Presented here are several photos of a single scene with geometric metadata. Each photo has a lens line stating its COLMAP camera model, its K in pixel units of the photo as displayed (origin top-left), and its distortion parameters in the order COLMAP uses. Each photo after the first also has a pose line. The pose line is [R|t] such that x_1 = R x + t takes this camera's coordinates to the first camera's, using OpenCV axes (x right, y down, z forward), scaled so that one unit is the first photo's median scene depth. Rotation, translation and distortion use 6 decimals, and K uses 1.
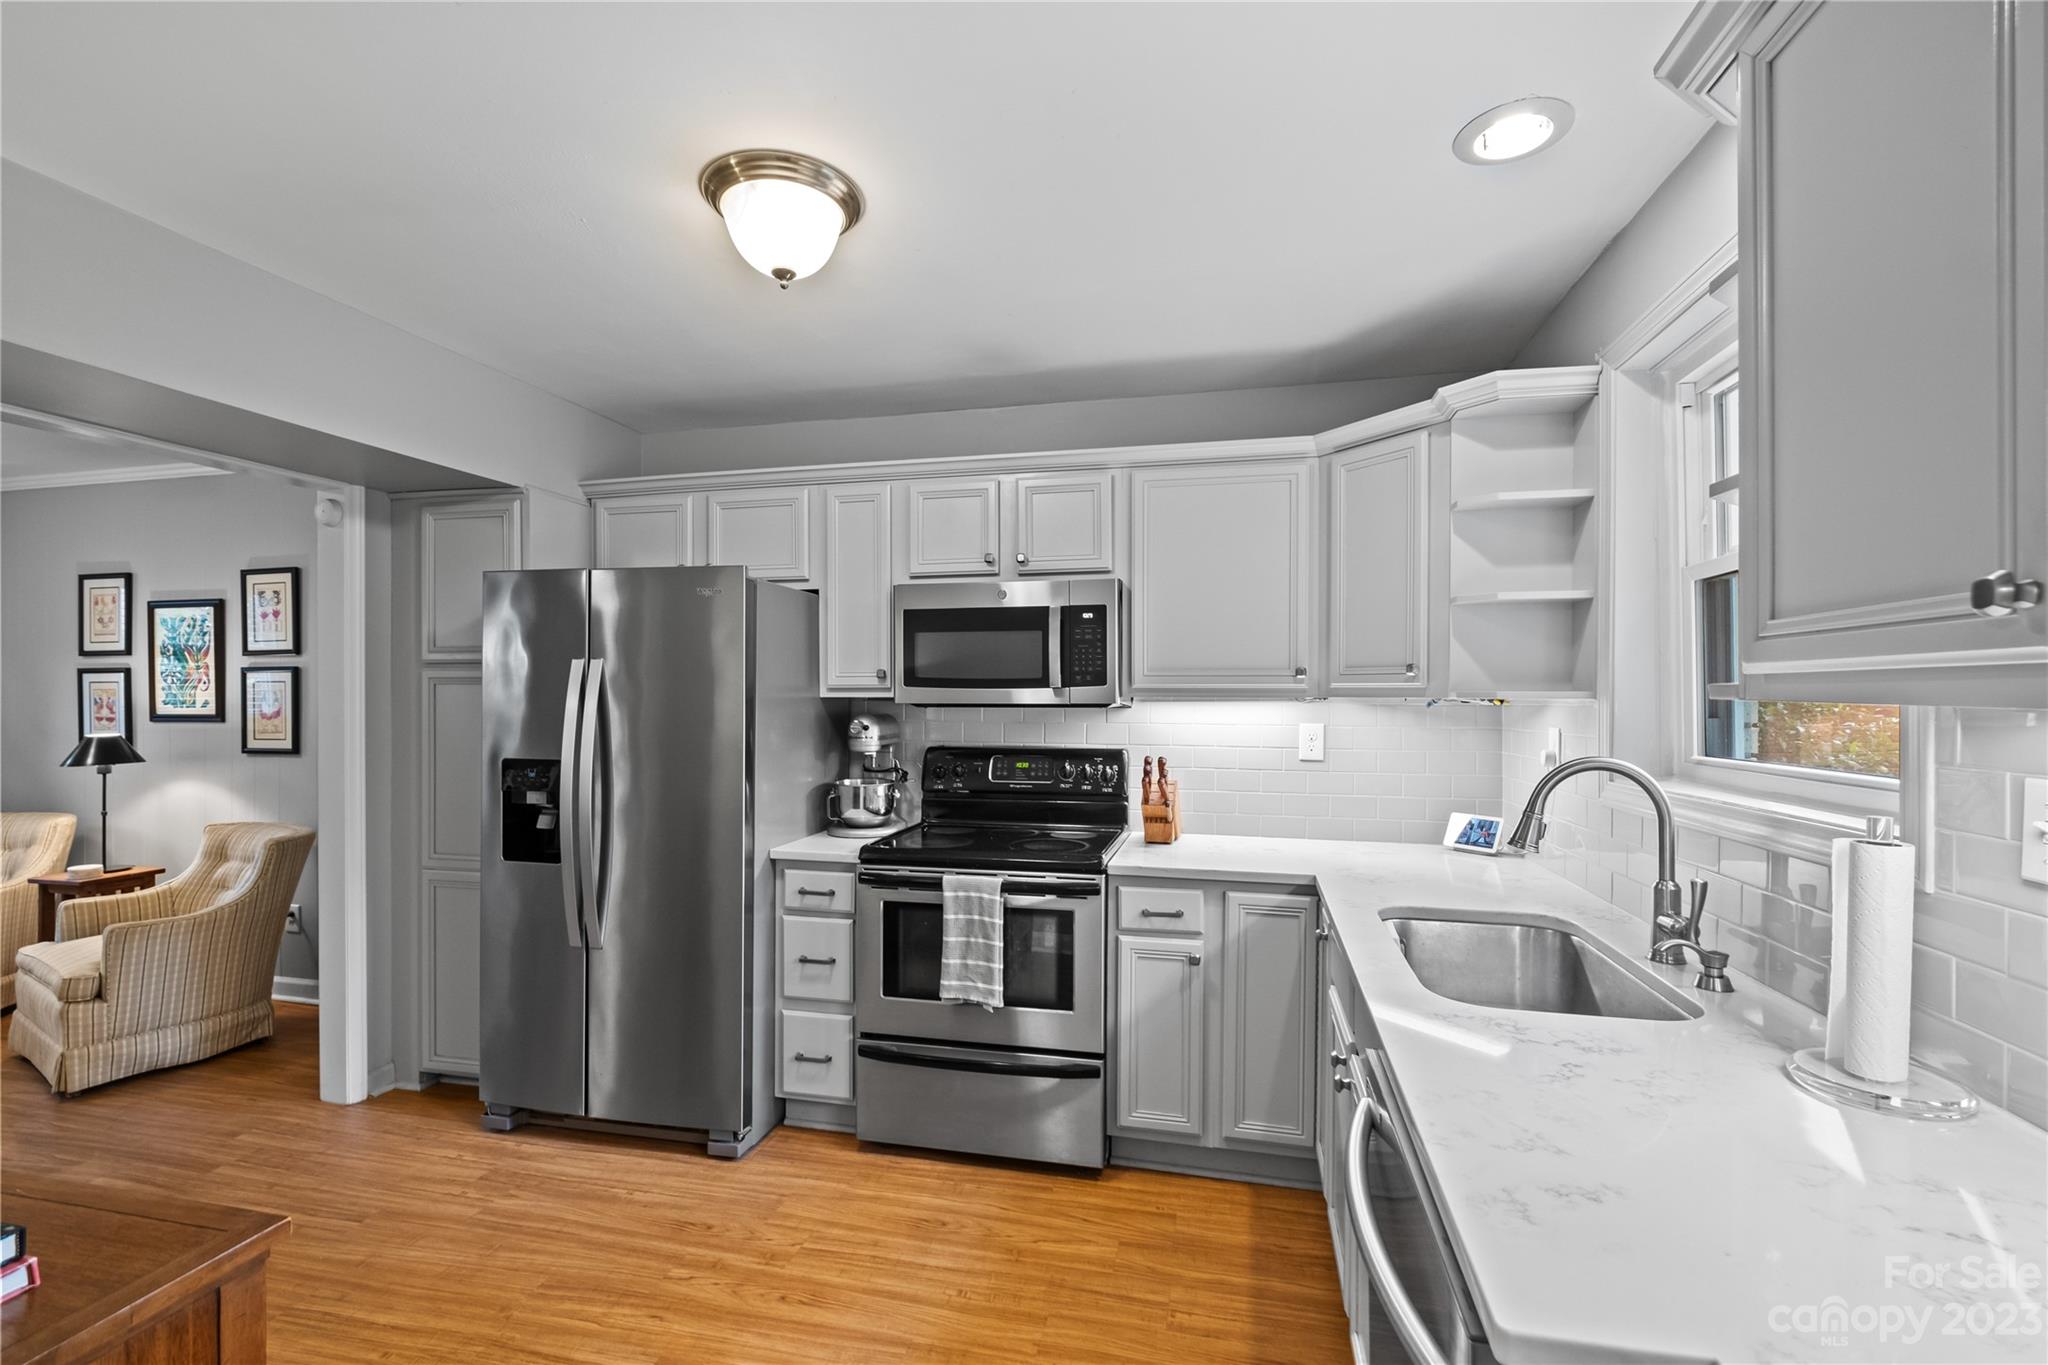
lens RADIAL K [[887.8, 0, 1041.9], [0, 887.8, 696.6], [0, 0, 1]] dist [0.000569, -0.002926]
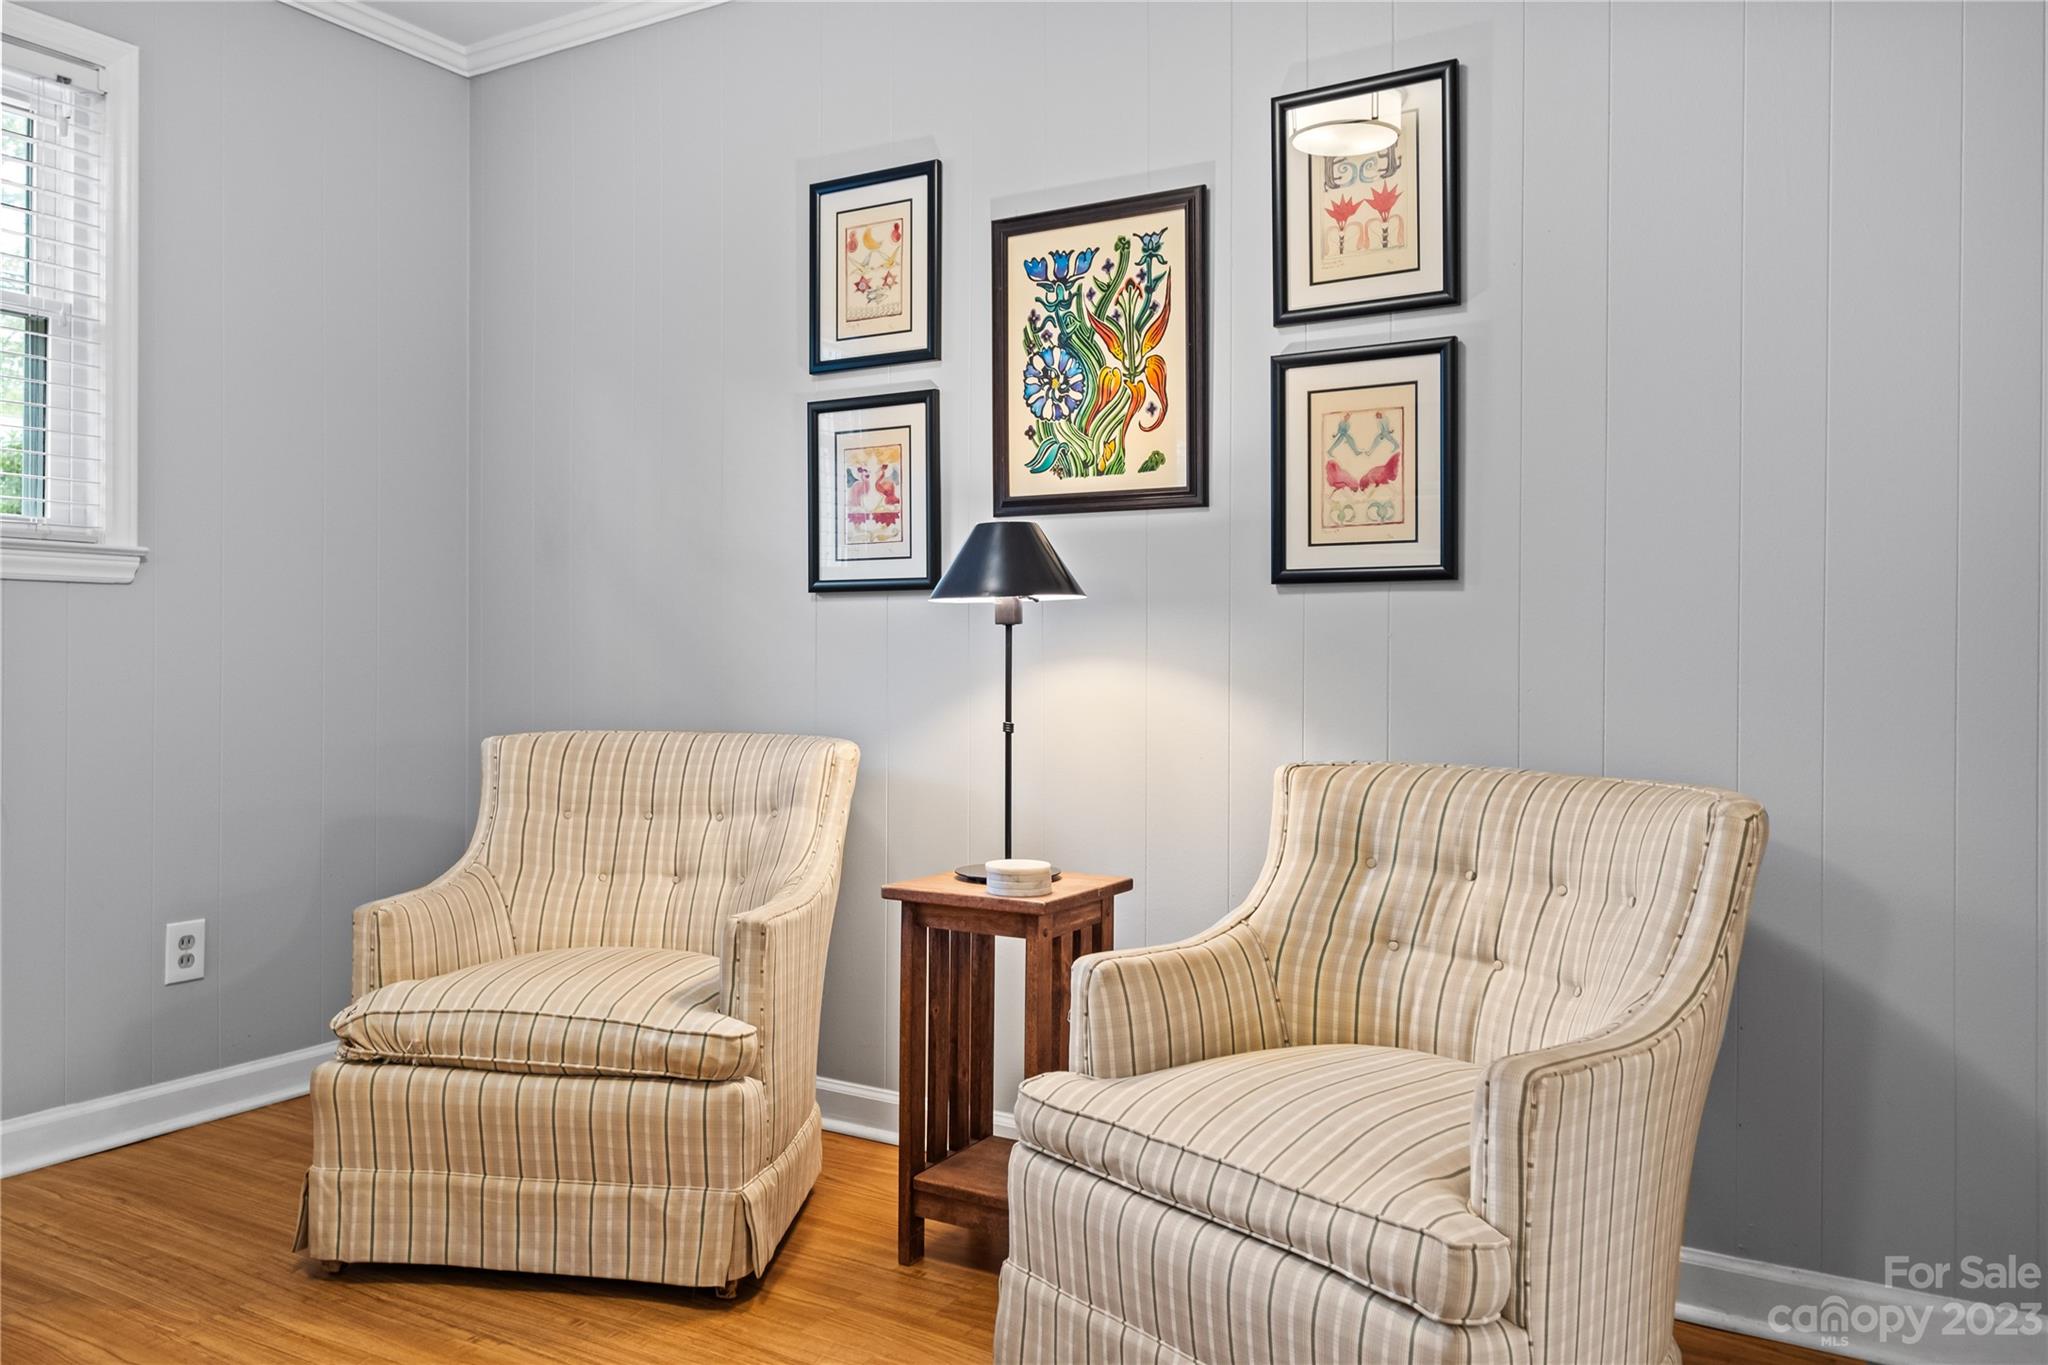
lens RADIAL K [[1521.2, 0, 1011.7], [0, 1521.2, 644.4], [0, 0, 1]] dist [0.000359, 0.000856]
pose [[0.947020, 0.002823, -0.321162, -1.122640], [-0.004432, 0.999981, -0.004280, 0.130568], [0.321144, 0.005477, 0.947014, 0.492734]]
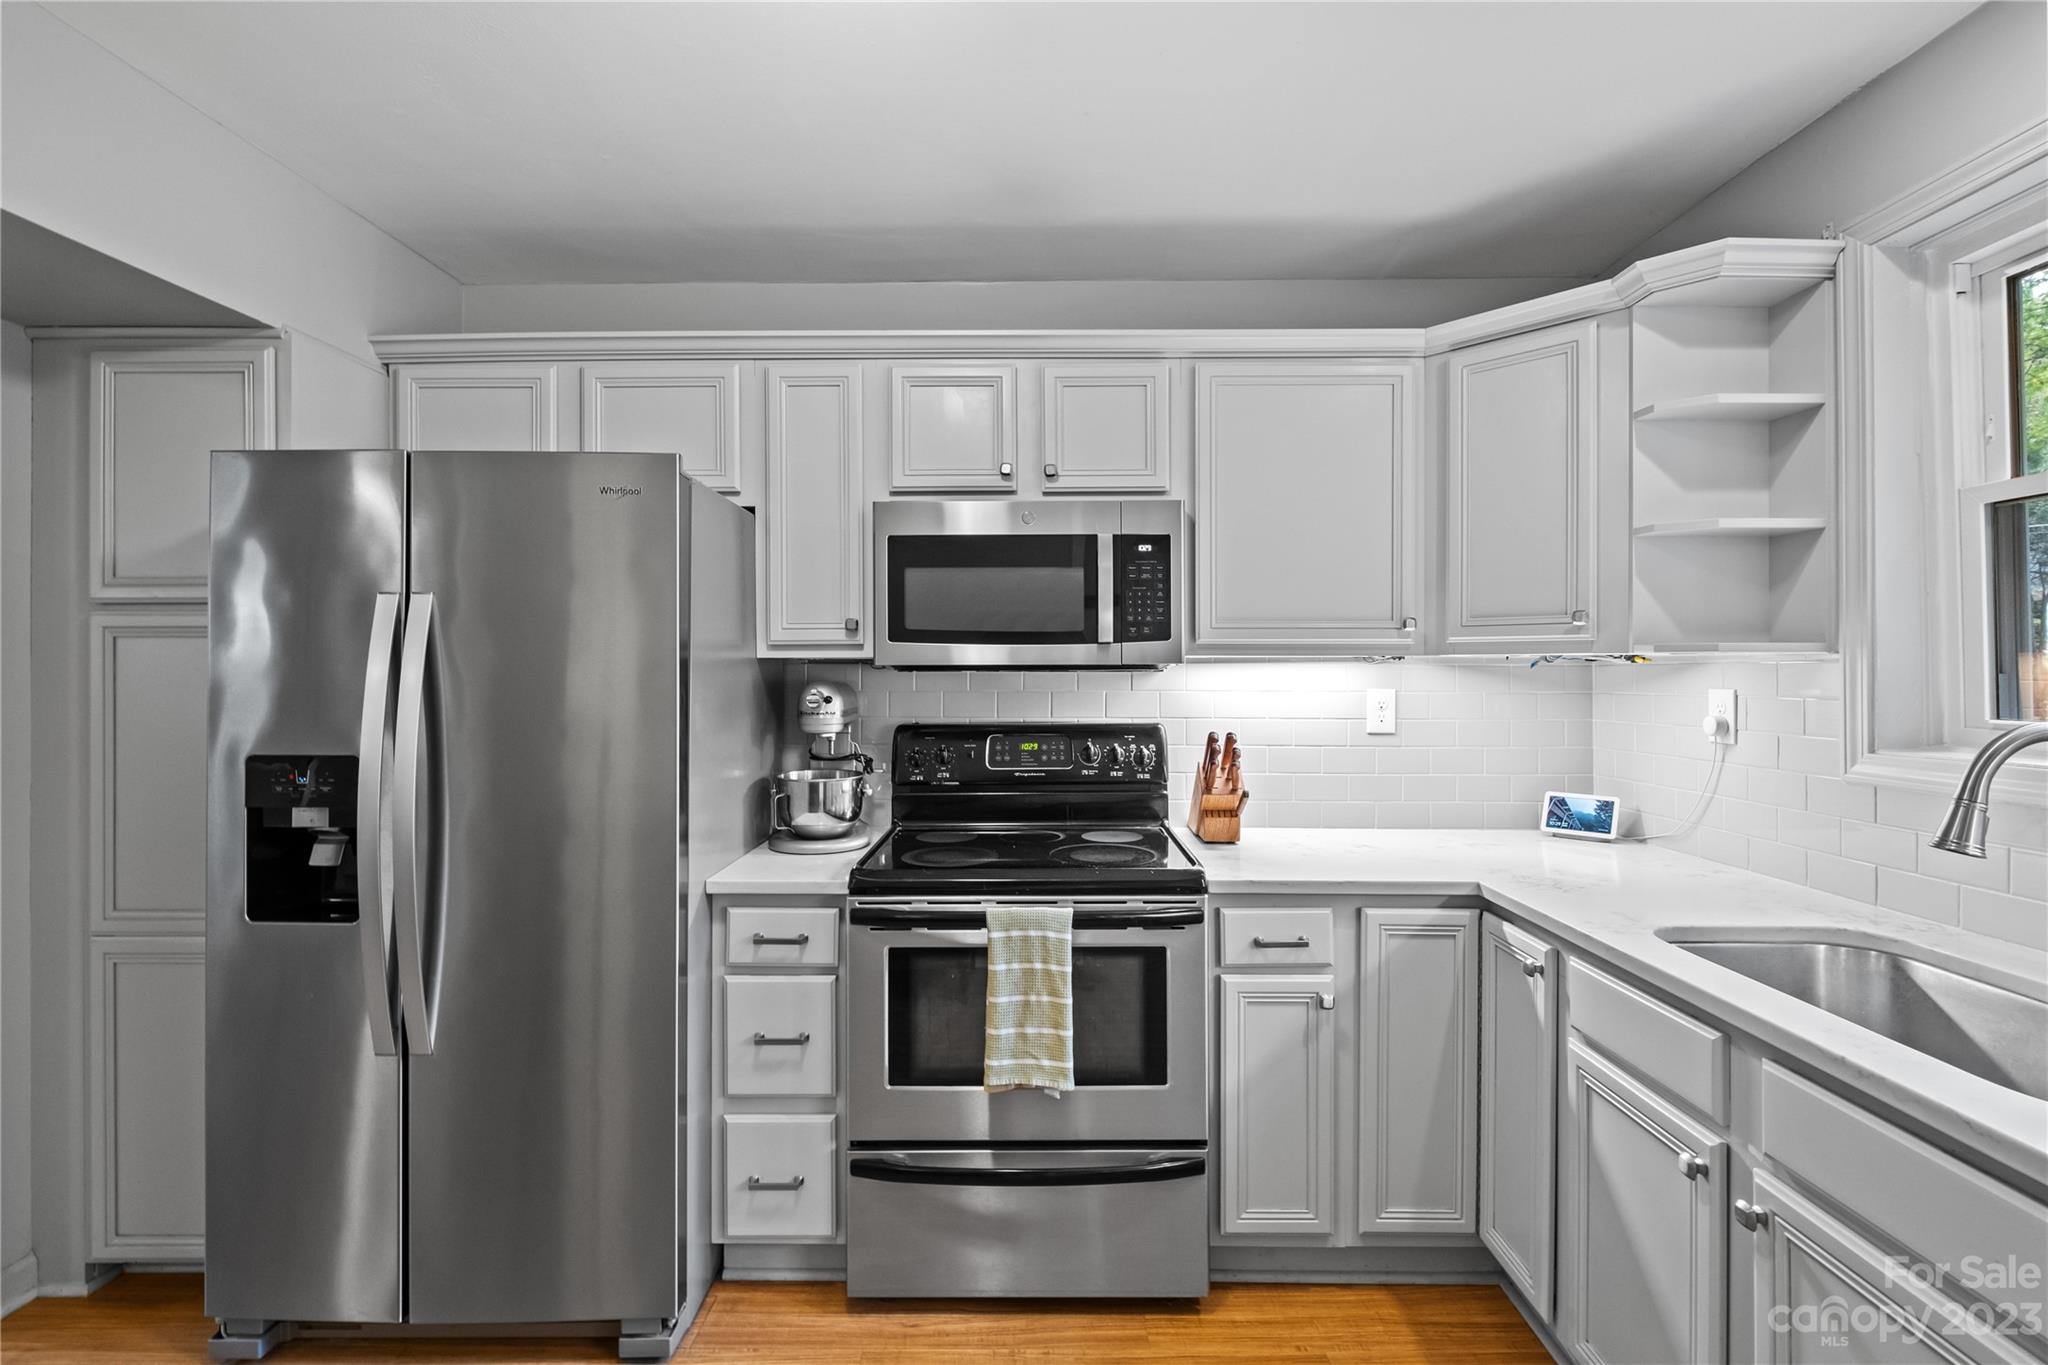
lens RADIAL K [[887.8, 0, 1026.4], [0, 887.8, 665.7], [0, 0, 1]] dist [0.000569, -0.002926]
pose [[0.977179, -0.002793, 0.212398, -0.201965], [0.004188, 0.999973, -0.006115, 0.012938], [-0.212375, 0.006865, 0.977164, 0.272660]]
